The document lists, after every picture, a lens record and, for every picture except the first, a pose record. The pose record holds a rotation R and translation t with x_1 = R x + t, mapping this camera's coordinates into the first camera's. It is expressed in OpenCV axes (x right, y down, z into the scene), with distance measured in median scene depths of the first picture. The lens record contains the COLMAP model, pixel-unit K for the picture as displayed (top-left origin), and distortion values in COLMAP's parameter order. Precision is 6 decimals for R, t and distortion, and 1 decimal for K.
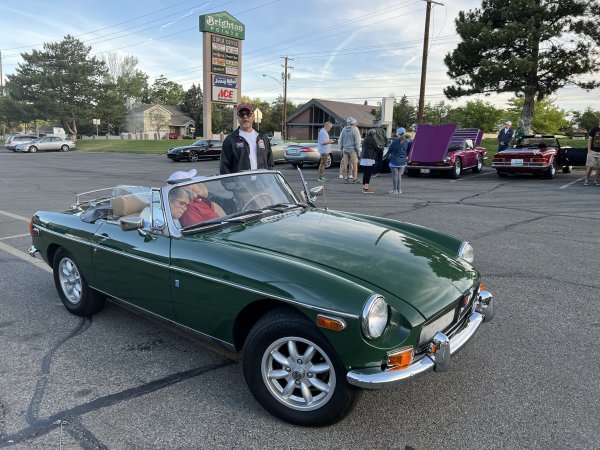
lens RADIAL K [[447.2, 0, 297.1], [0, 447.2, 220.1], [0, 0, 1]] dist [0.035196, -0.049788]
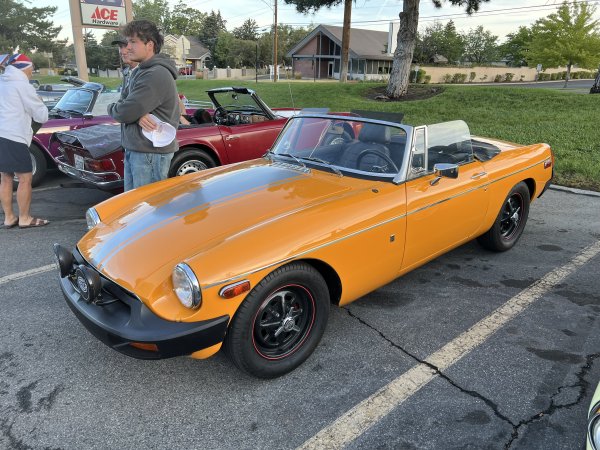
lens RADIAL K [[453.4, 0, 298.7], [0, 453.4, 227.2], [0, 0, 1]] dist [0.033140, -0.042183]
pose [[0.992081, 0.040954, -0.118739, 0.176301], [-0.023053, 0.988661, 0.148385, -0.033034], [0.123470, -0.144473, 0.981775, 0.157564]]
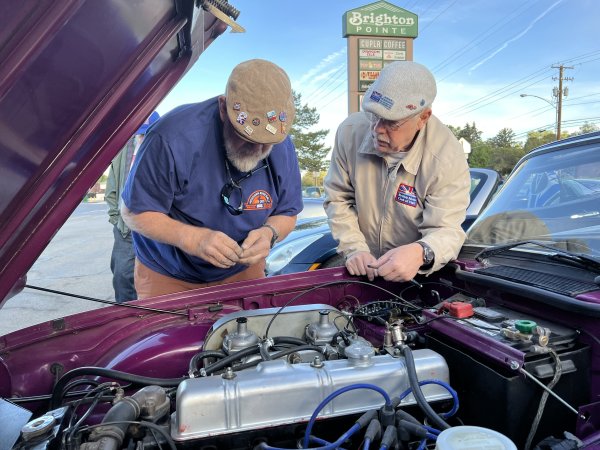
lens RADIAL K [[453.4, 0, 298.7], [0, 453.4, 227.2], [0, 0, 1]] dist [0.033140, -0.042183]
pose [[0.805770, 0.005816, -0.592200, 0.092887], [-0.057840, 0.995944, -0.068918, -0.046167], [0.589397, 0.089785, 0.802839, 0.261021]]
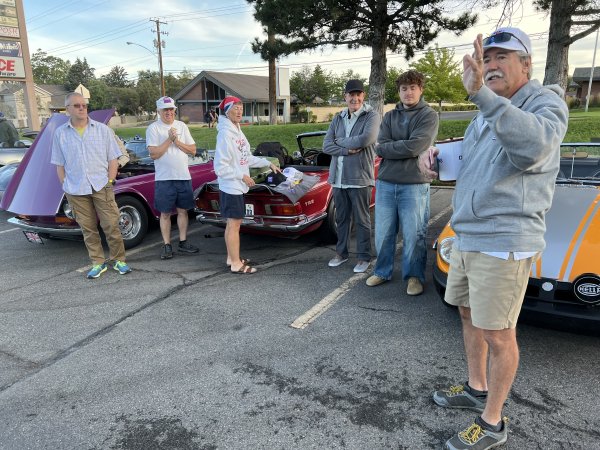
lens RADIAL K [[453.4, 0, 298.7], [0, 453.4, 227.2], [0, 0, 1]] dist [0.033140, -0.042183]
pose [[0.987977, -0.076296, 0.134467, 0.118721], [0.067457, 0.995325, 0.069114, -0.033648], [-0.139111, -0.059213, 0.988505, 0.151289]]
